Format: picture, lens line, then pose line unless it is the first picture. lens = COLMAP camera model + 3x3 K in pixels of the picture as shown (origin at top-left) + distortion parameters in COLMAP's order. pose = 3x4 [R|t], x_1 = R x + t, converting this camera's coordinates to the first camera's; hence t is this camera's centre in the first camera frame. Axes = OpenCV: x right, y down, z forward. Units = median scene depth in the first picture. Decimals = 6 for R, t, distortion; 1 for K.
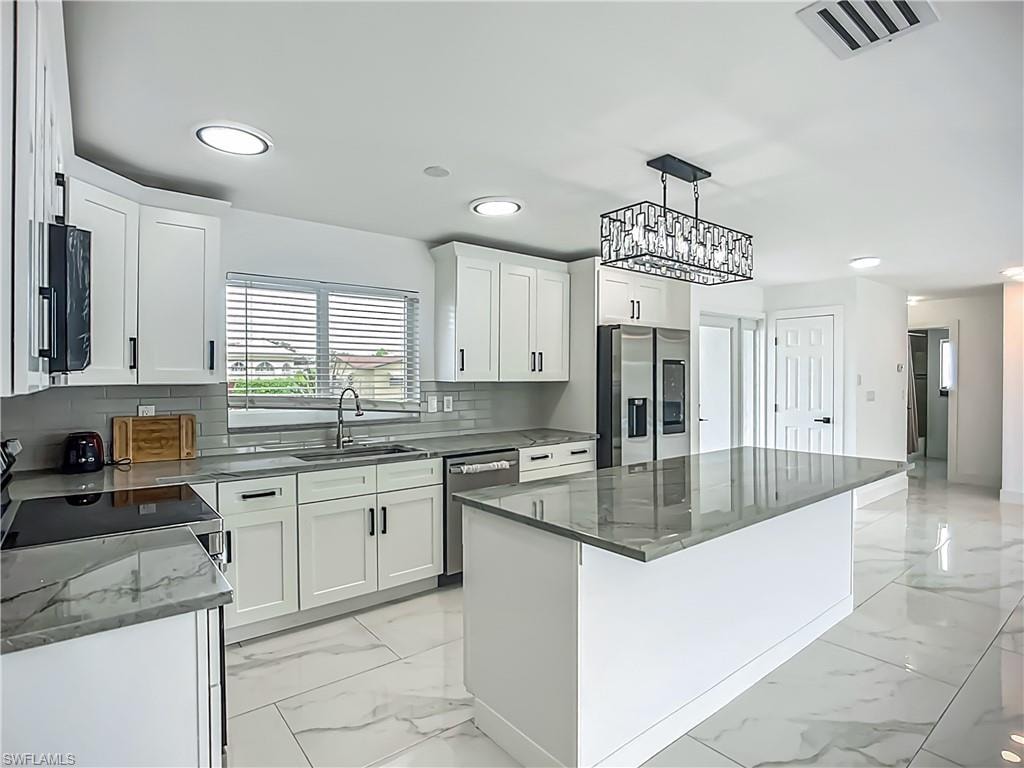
lens RADIAL K [[539.0, 0, 501.2], [0, 539.0, 380.6], [0, 0, 1]] dist [-0.010651, -0.005627]
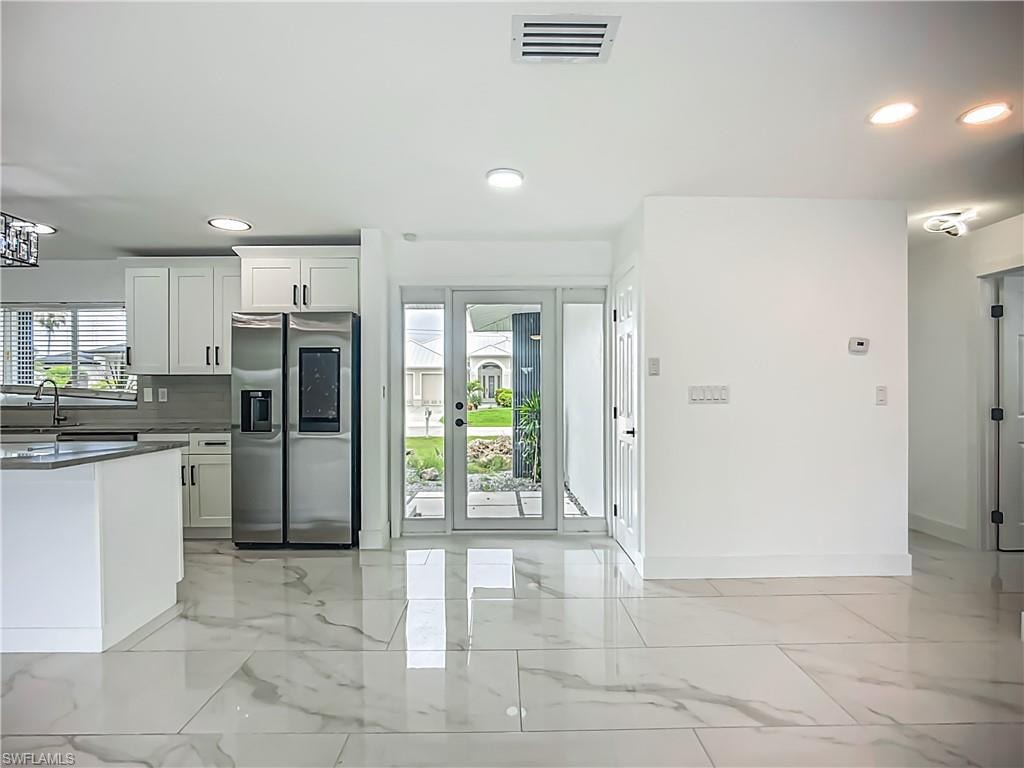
lens RADIAL K [[539.0, 0, 501.0], [0, 539.0, 389.9], [0, 0, 1]] dist [-0.010651, -0.005627]
pose [[0.786521, 0.000447, -0.617563, 1.277105], [-0.001763, 0.999997, -0.001521, 0.035468], [0.617561, 0.002285, 0.786520, 0.578927]]
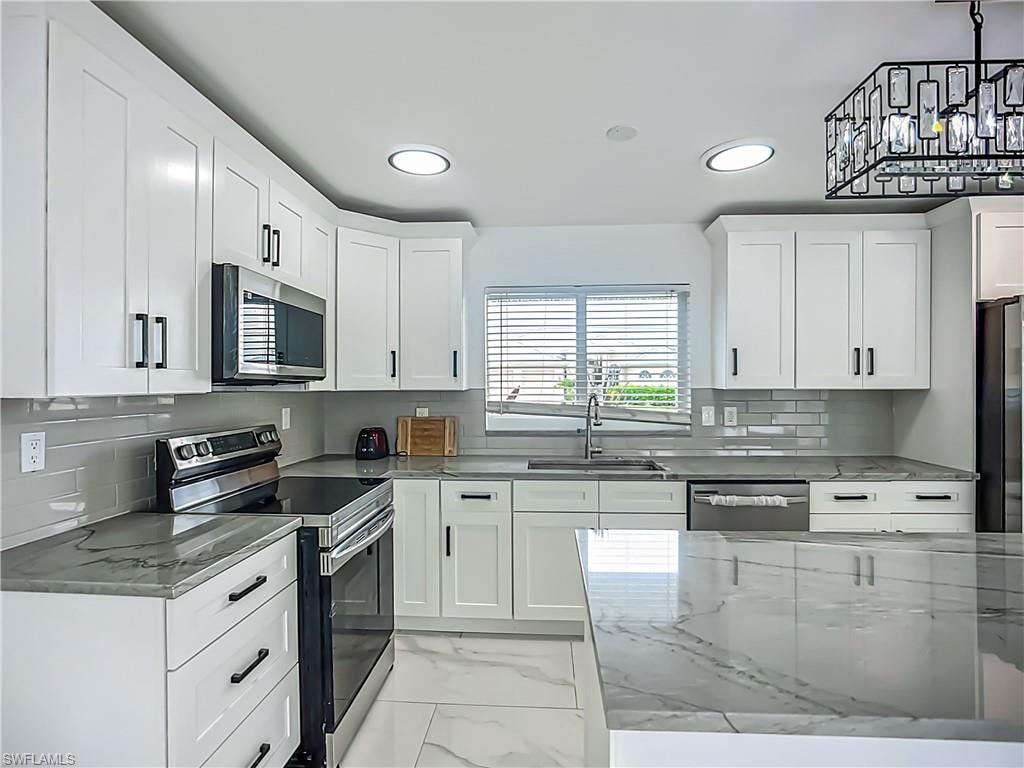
lens RADIAL K [[539.0, 0, 517.4], [0, 539.0, 385.7], [0, 0, 1]] dist [-0.010651, -0.005627]
pose [[0.753567, 0.002252, -0.657367, 0.205503], [-0.003467, 0.999994, -0.000548, -0.001286], [0.657362, 0.002692, 0.753570, 0.189893]]
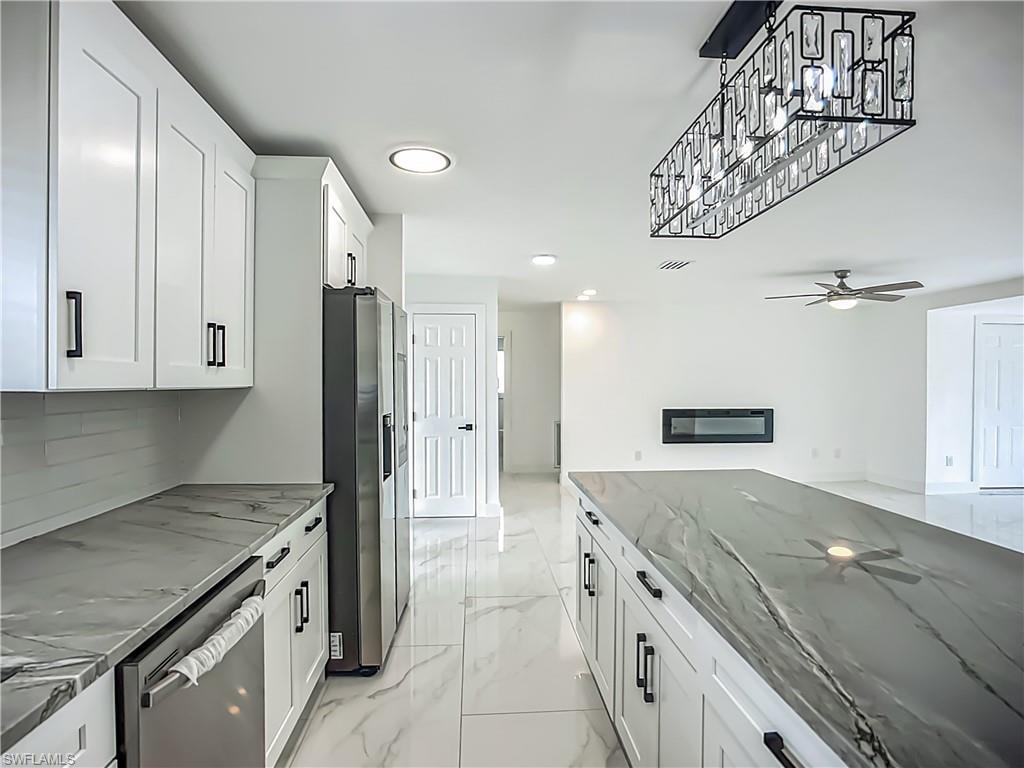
lens RADIAL K [[539.0, 0, 502.5], [0, 539.0, 375.9], [0, 0, 1]] dist [-0.010651, -0.005627]
pose [[0.576427, 0.011364, 0.817070, -0.190128], [0.002987, 0.999867, -0.016014, -0.000368], [-0.817143, 0.011671, 0.576316, 0.591529]]
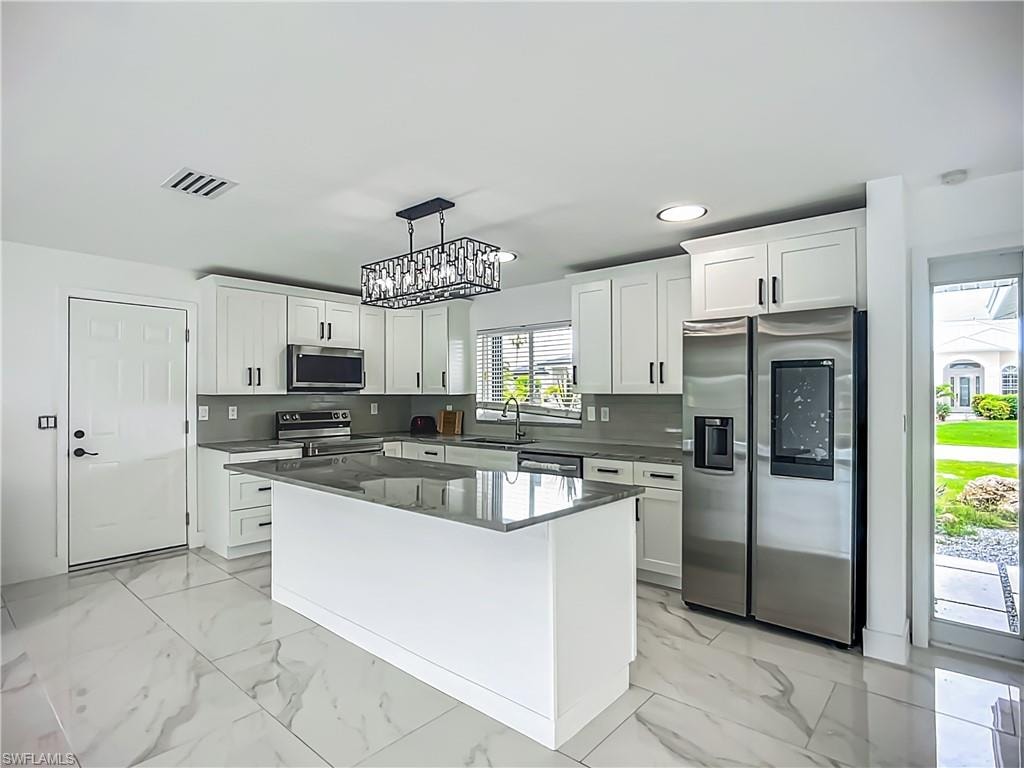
lens RADIAL K [[539.0, 0, 512.1], [0, 539.0, 384.5], [0, 0, 1]] dist [-0.010651, -0.005627]
pose [[0.193435, -0.015279, -0.980994, 1.015046], [-0.003750, 0.999860, -0.016313, 0.001203], [0.981106, 0.006834, 0.193351, 0.642913]]
